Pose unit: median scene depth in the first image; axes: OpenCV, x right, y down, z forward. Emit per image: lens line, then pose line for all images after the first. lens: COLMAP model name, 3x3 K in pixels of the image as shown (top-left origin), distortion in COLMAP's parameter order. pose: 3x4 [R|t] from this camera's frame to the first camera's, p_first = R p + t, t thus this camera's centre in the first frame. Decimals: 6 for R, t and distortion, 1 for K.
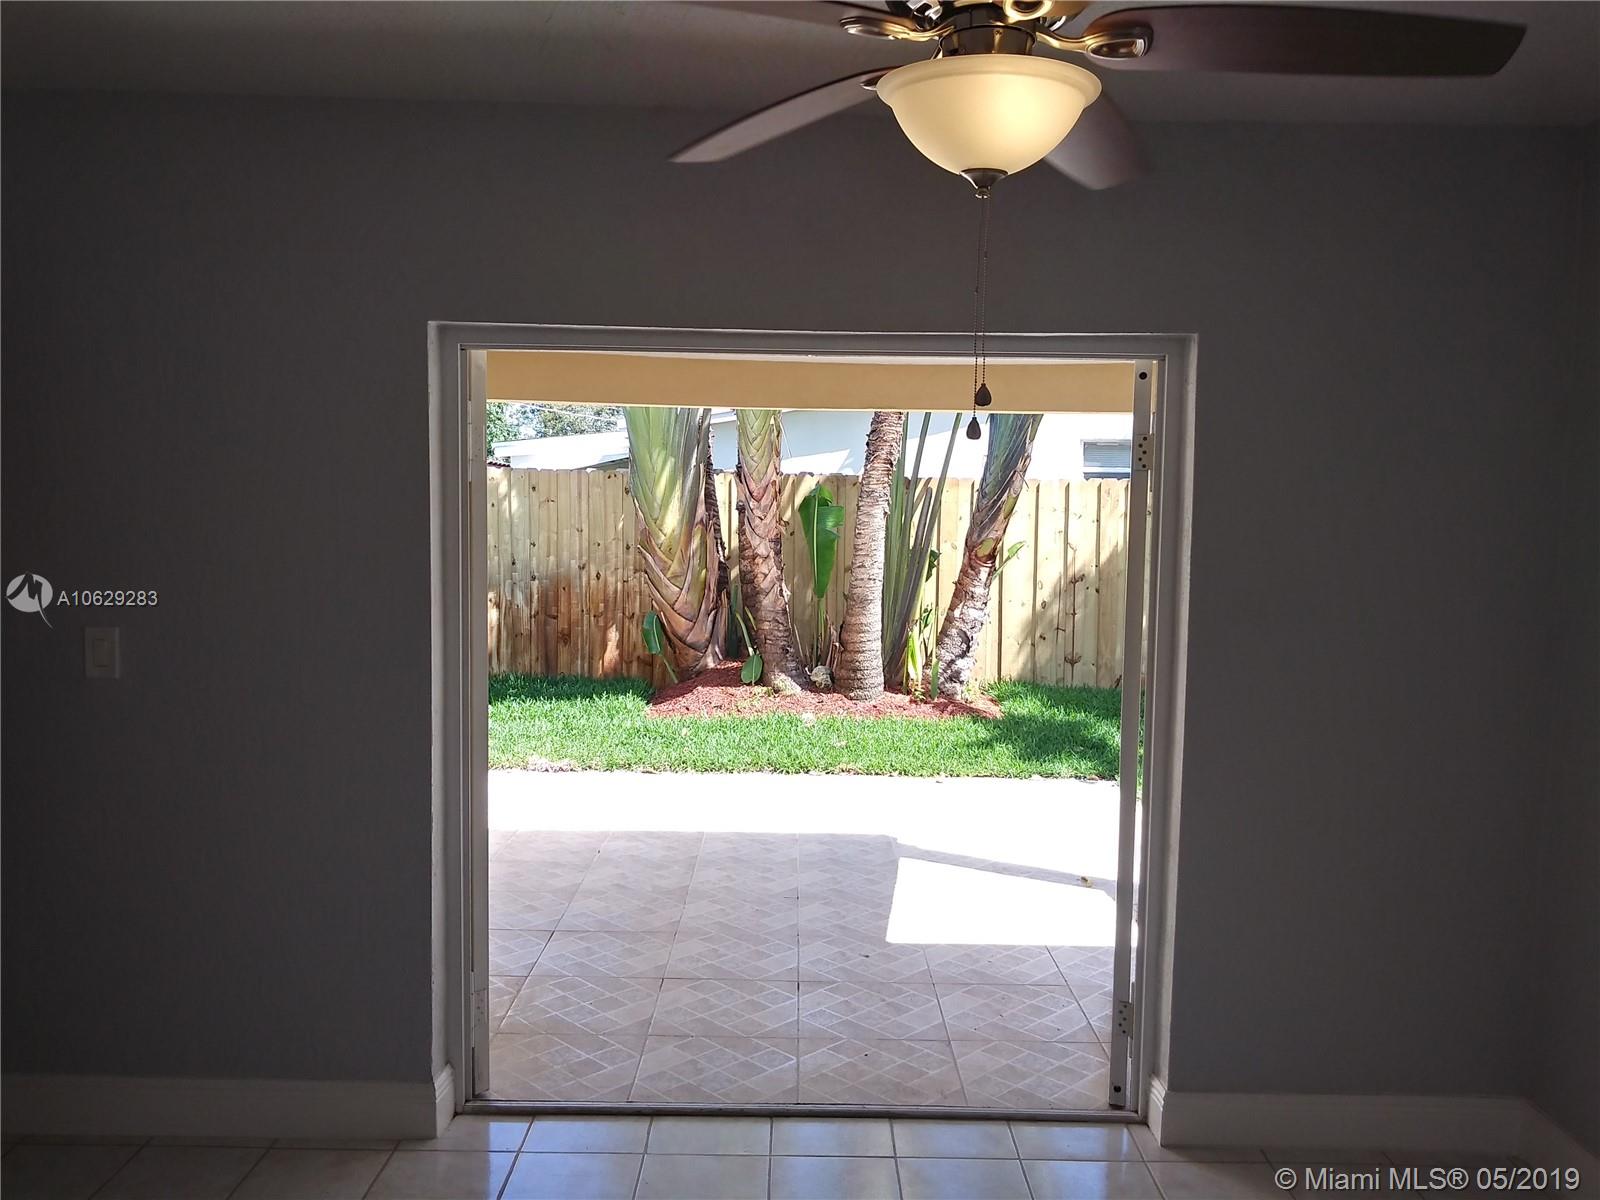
lens RADIAL K [[1246.4, 0, 800.0], [0, 1246.4, 600.0], [0, 0, 1]] dist [0.068527, -0.129393]
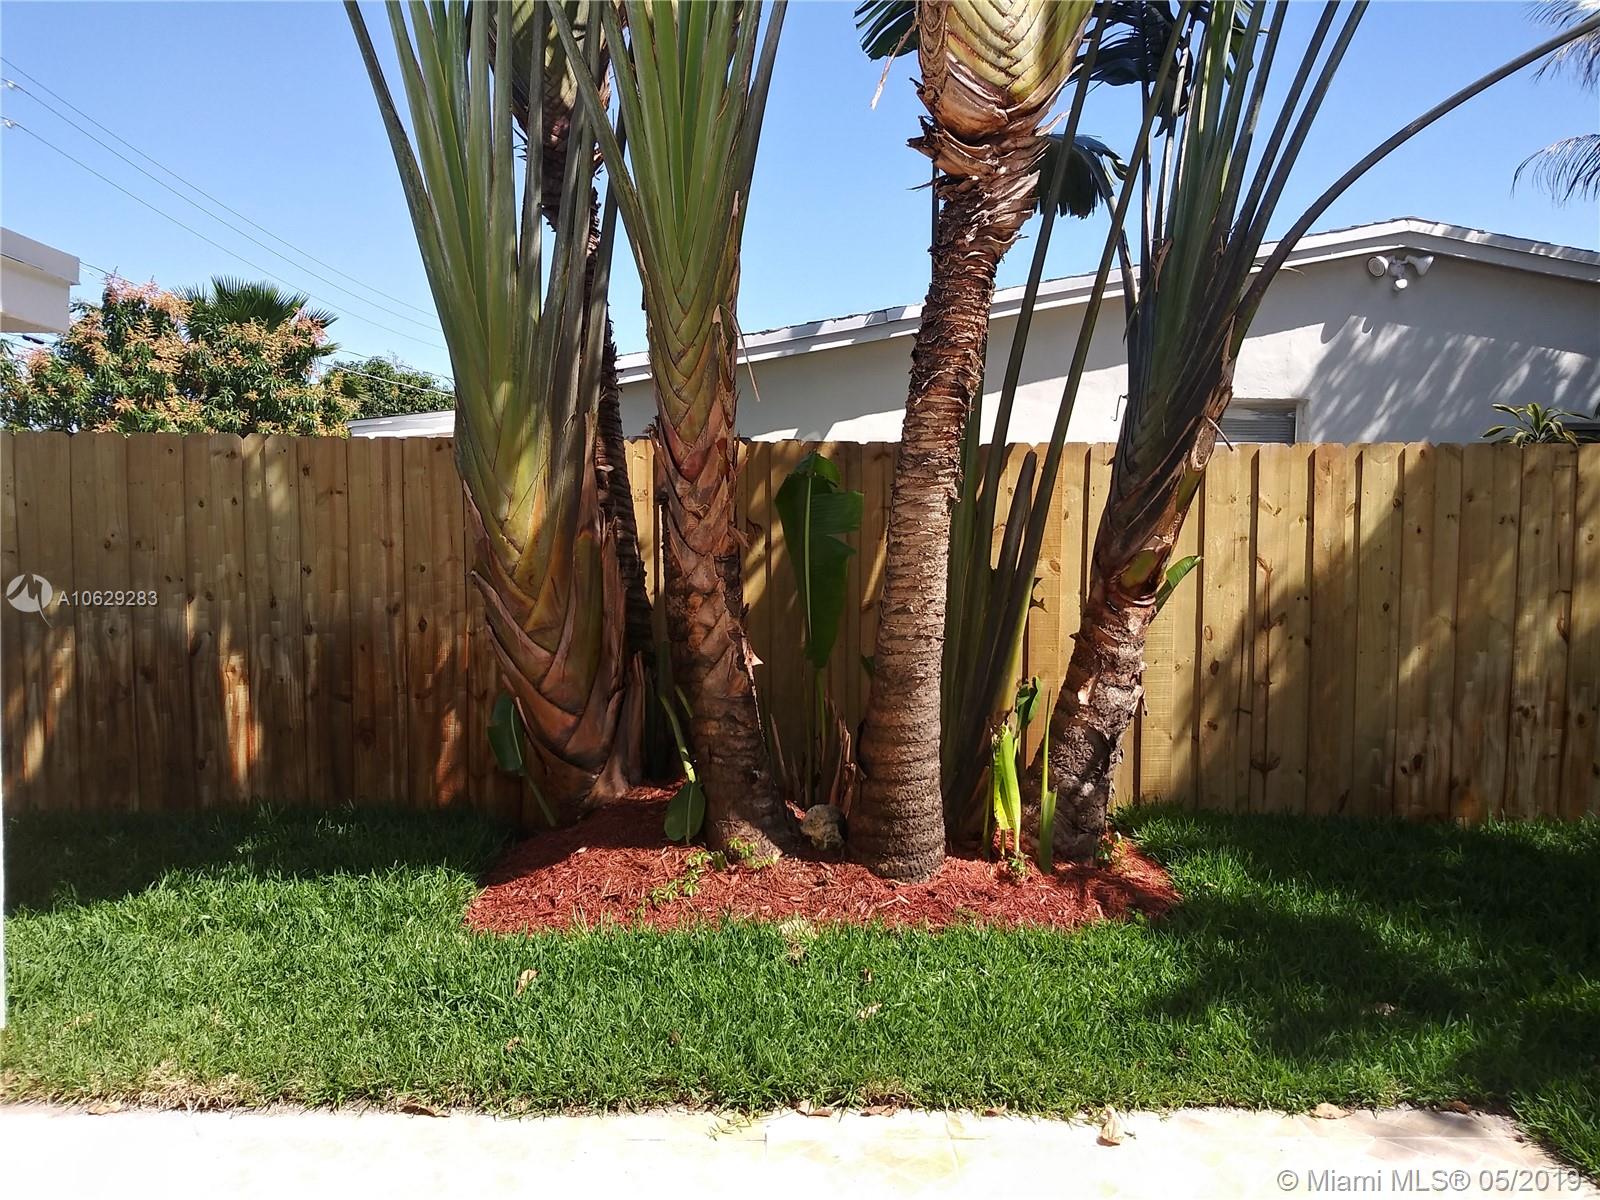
lens RADIAL K [[1232.4, 0, 800.0], [0, 1232.4, 600.0], [0, 0, 1]] dist [0.068320, -0.122292]
pose [[0.999947, -0.009857, 0.002920, 0.007504], [0.009891, 0.999882, -0.011793, -0.024515], [-0.002803, 0.011822, 0.999926, 0.488510]]
